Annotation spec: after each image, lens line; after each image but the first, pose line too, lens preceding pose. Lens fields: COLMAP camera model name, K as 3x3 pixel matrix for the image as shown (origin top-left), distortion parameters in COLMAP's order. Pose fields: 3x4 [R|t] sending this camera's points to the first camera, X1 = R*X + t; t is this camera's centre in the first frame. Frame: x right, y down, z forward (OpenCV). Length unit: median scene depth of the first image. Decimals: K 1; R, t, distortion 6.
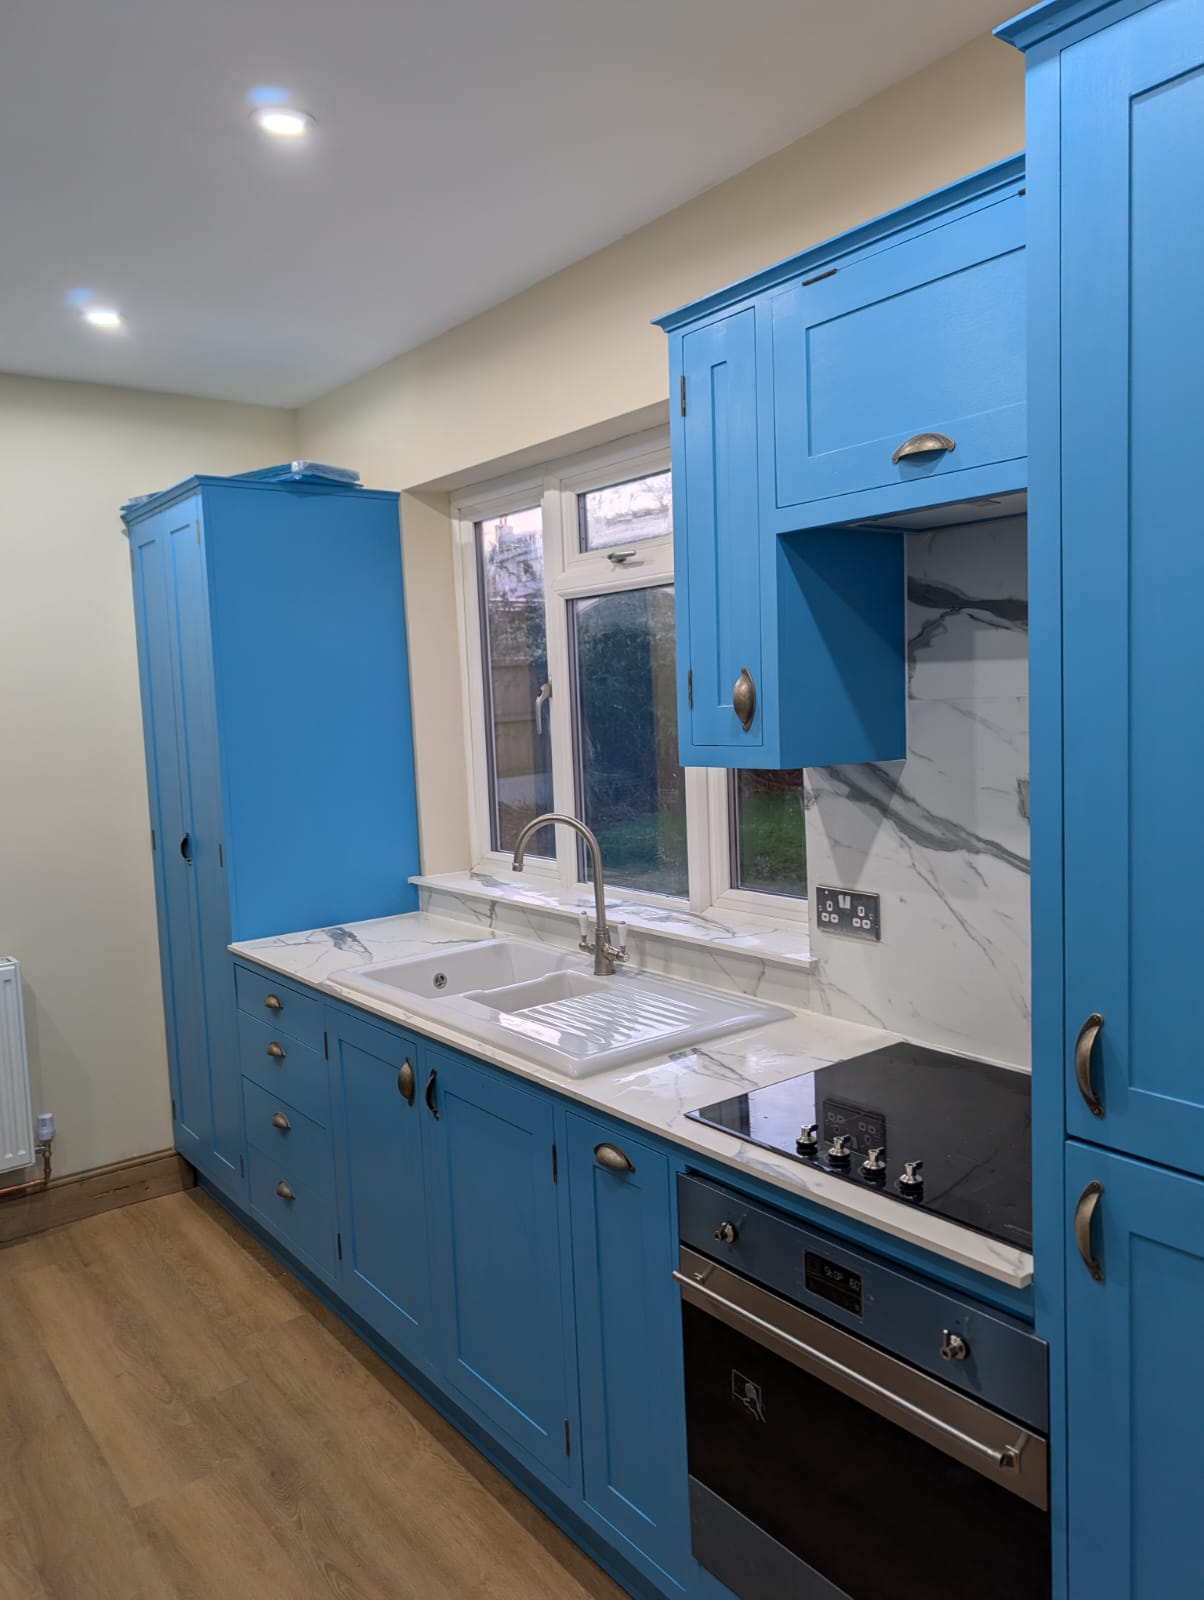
lens RADIAL K [[1157.2, 0, 613.2], [0, 1157.2, 795.2], [0, 0, 1]] dist [-0.003305, 0.000683]
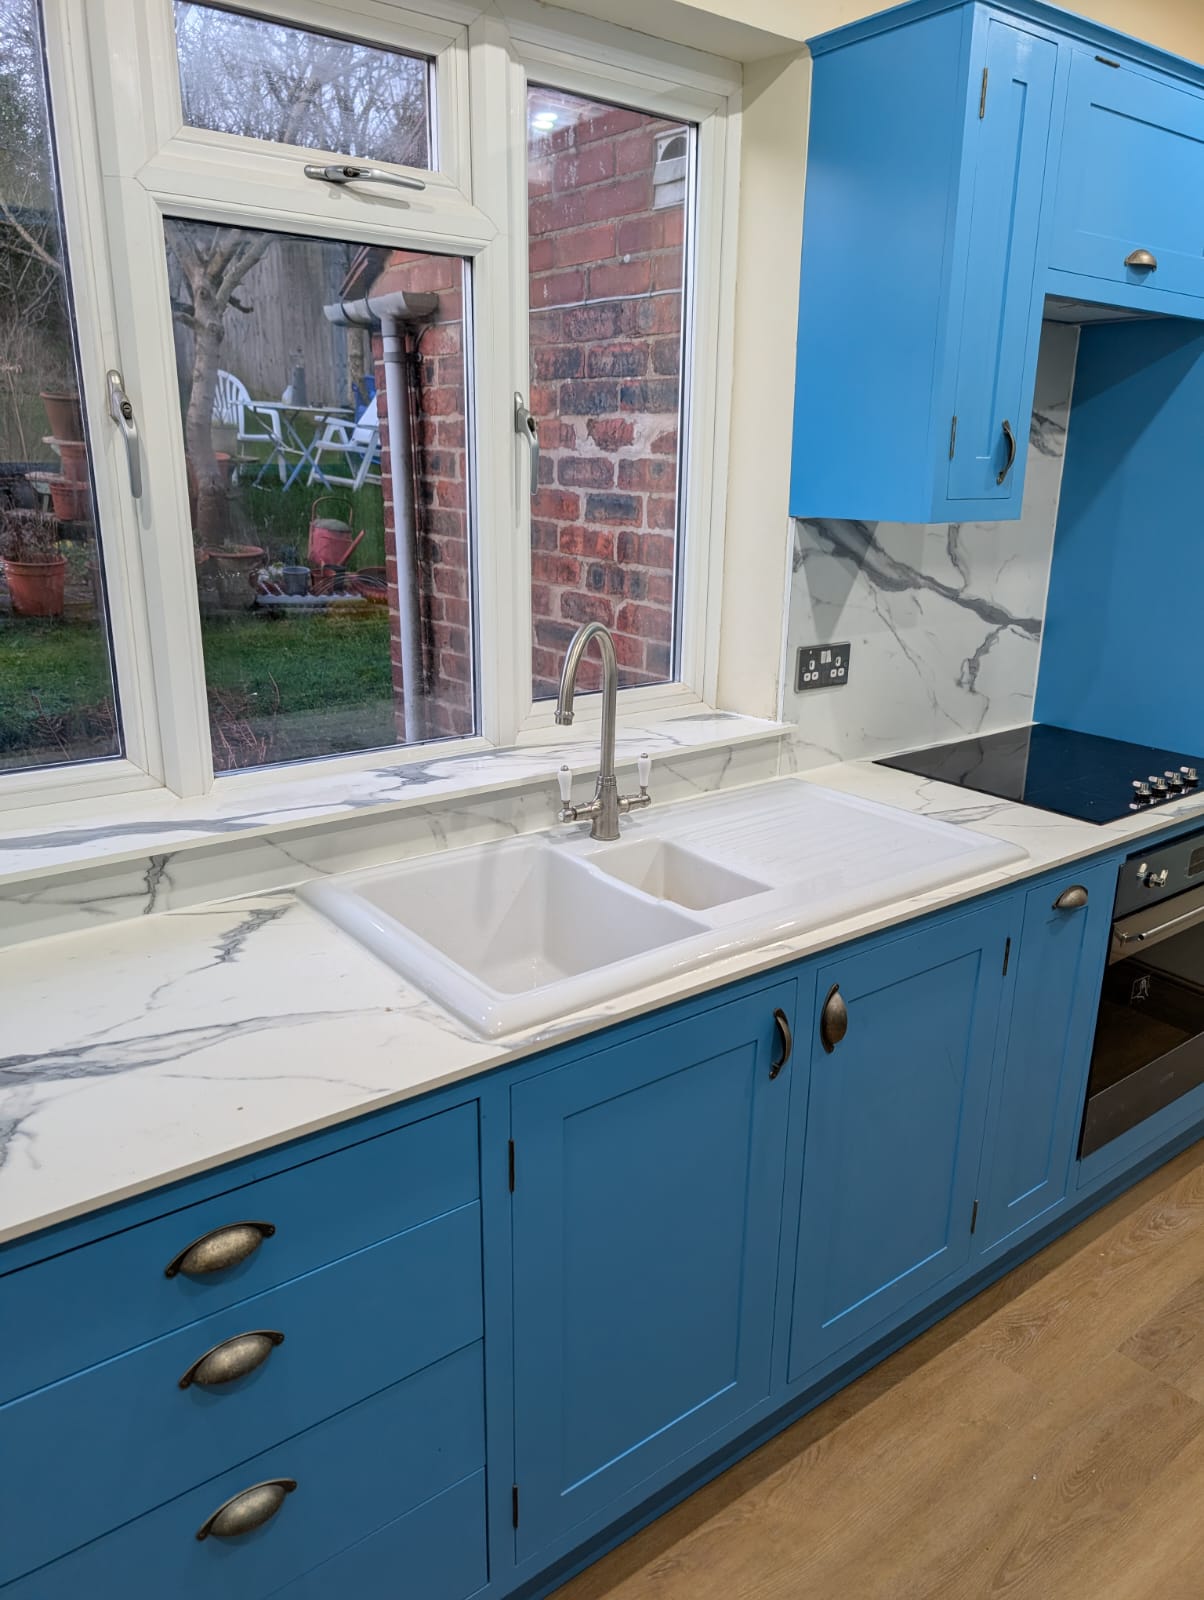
lens RADIAL K [[1157.2, 0, 613.2], [0, 1157.2, 812.6], [0, 0, 1]] dist [-0.003305, 0.000683]
pose [[-0.012093, -0.259303, 0.965720, -0.861670], [0.072105, 0.963051, 0.259489, -0.058643], [-0.997324, 0.072771, 0.007051, 1.212669]]
